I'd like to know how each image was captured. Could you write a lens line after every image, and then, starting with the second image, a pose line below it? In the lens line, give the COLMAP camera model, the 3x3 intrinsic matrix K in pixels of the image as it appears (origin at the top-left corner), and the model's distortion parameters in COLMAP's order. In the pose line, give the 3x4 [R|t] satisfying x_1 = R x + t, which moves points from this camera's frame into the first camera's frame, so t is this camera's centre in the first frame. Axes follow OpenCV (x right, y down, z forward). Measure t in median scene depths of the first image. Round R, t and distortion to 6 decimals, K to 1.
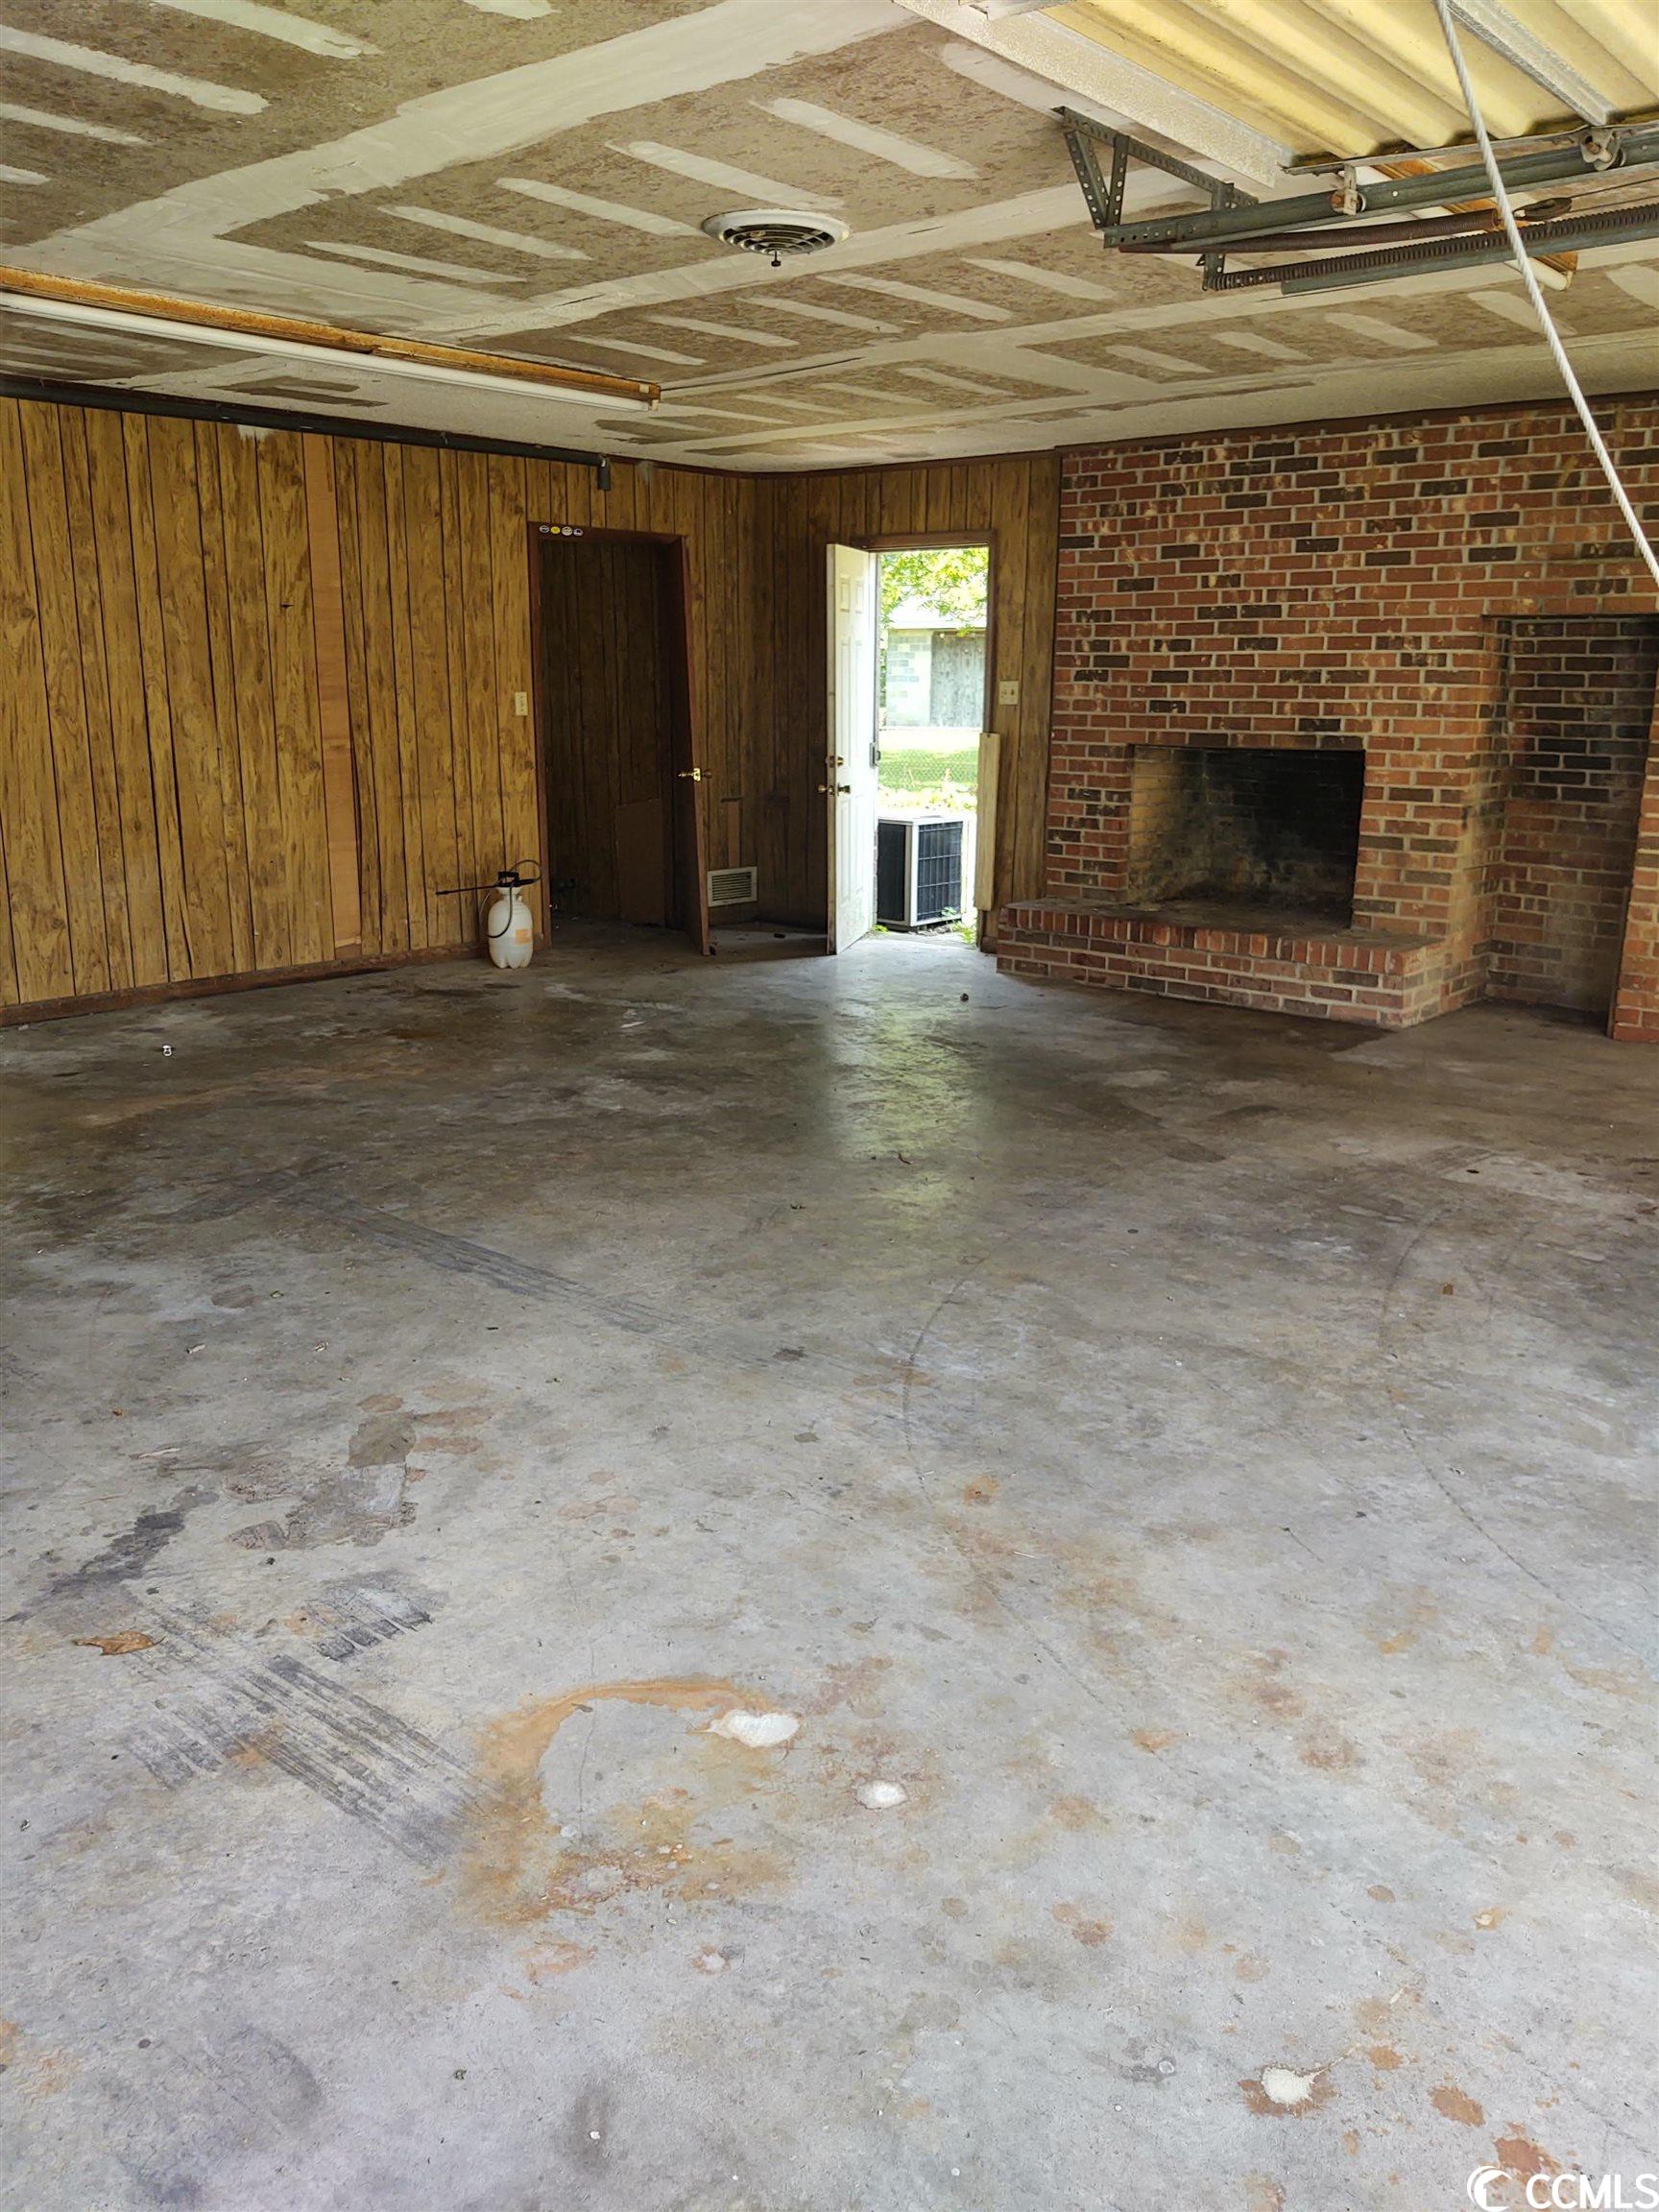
lens RADIAL K [[1660.0, 0, 824.4], [0, 1660.0, 1121.7], [0, 0, 1]] dist [0.044599, -0.136846]
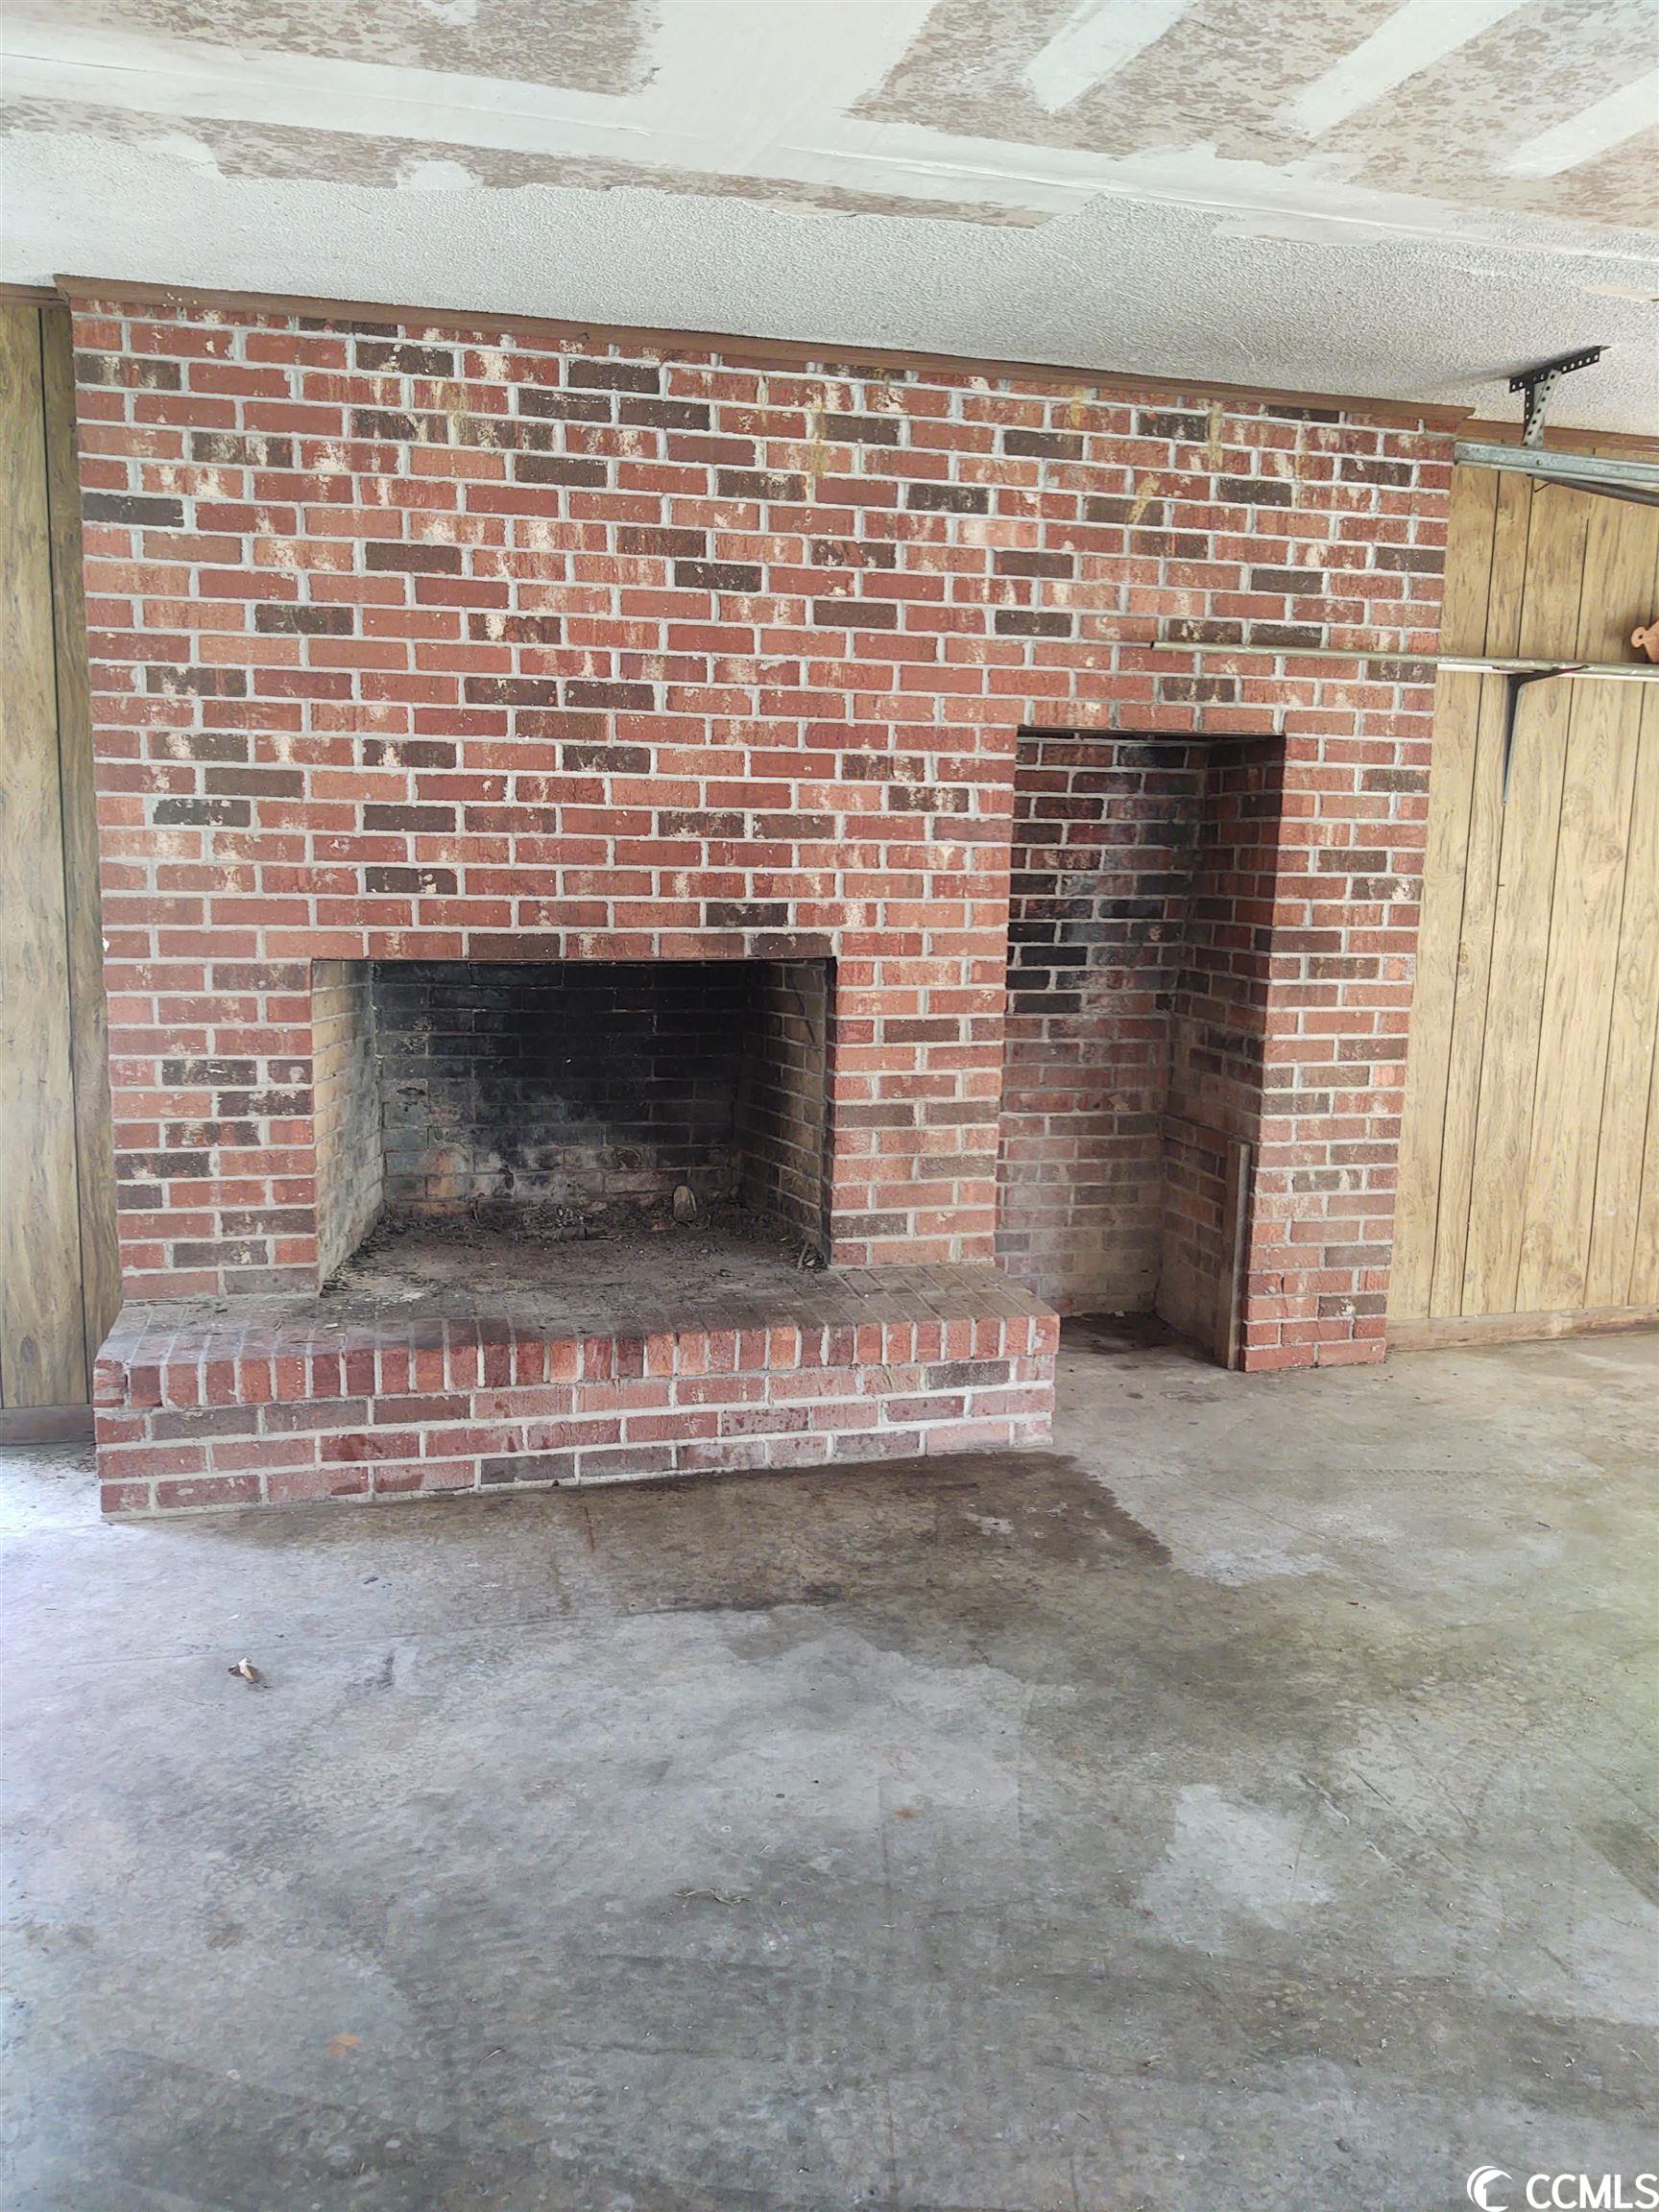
lens RADIAL K [[1660.0, 0, 824.4], [0, 1660.0, 1121.7], [0, 0, 1]] dist [0.044599, -0.136846]
pose [[0.558183, -0.142689, 0.817357, -0.133673], [0.195666, 0.979955, 0.037452, -0.187794], [-0.806317, 0.139024, 0.574914, 0.682152]]
